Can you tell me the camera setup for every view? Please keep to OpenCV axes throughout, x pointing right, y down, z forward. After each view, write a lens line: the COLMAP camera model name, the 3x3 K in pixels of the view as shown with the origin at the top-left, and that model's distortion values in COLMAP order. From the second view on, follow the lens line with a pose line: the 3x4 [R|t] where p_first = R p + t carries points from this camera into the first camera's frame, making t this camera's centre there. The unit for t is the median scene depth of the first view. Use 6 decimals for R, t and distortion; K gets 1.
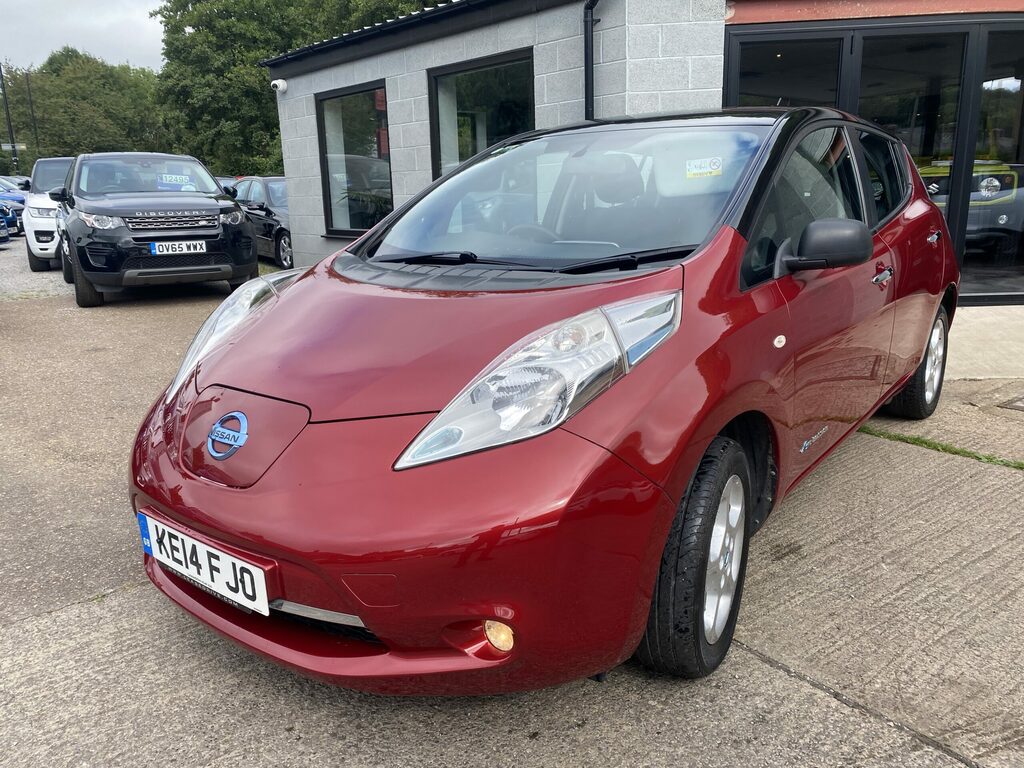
lens RADIAL K [[778.8, 0, 492.0], [0, 778.8, 383.2], [0, 0, 1]] dist [0.019379, -0.007547]
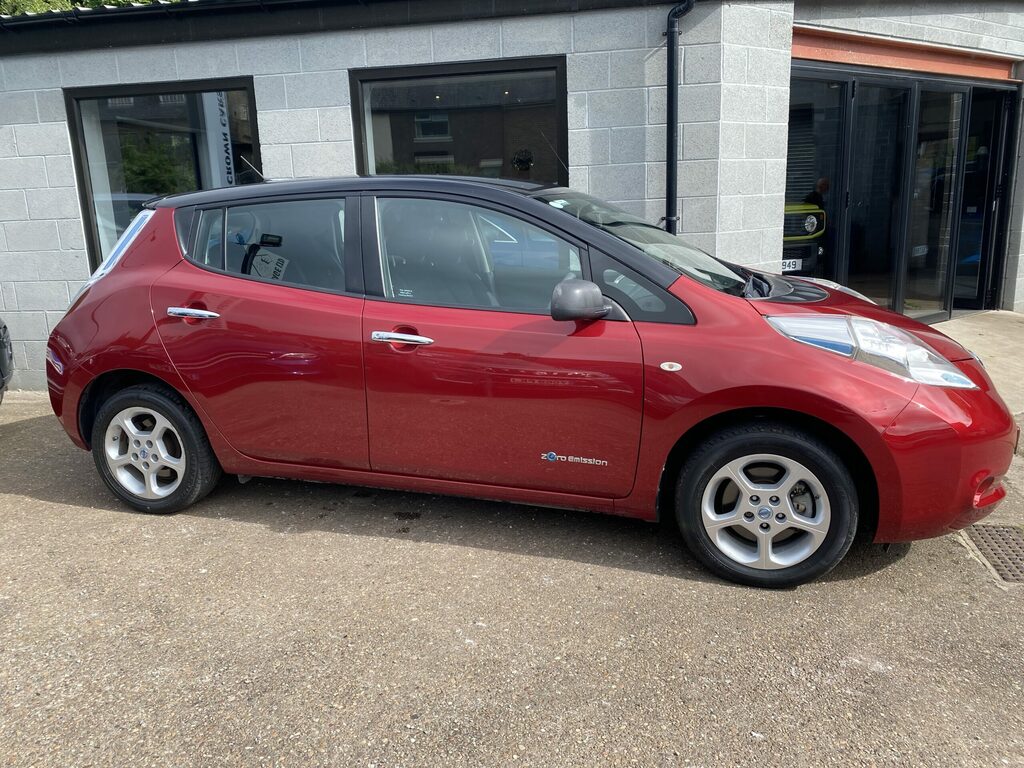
lens RADIAL K [[778.8, 0, 492.0], [0, 778.8, 383.2], [0, 0, 1]] dist [0.019379, -0.007547]
pose [[0.781621, -0.139287, 0.608003, -1.278794], [0.163549, 0.986410, 0.015724, -0.314988], [-0.601930, 0.087148, 0.793779, 1.089952]]
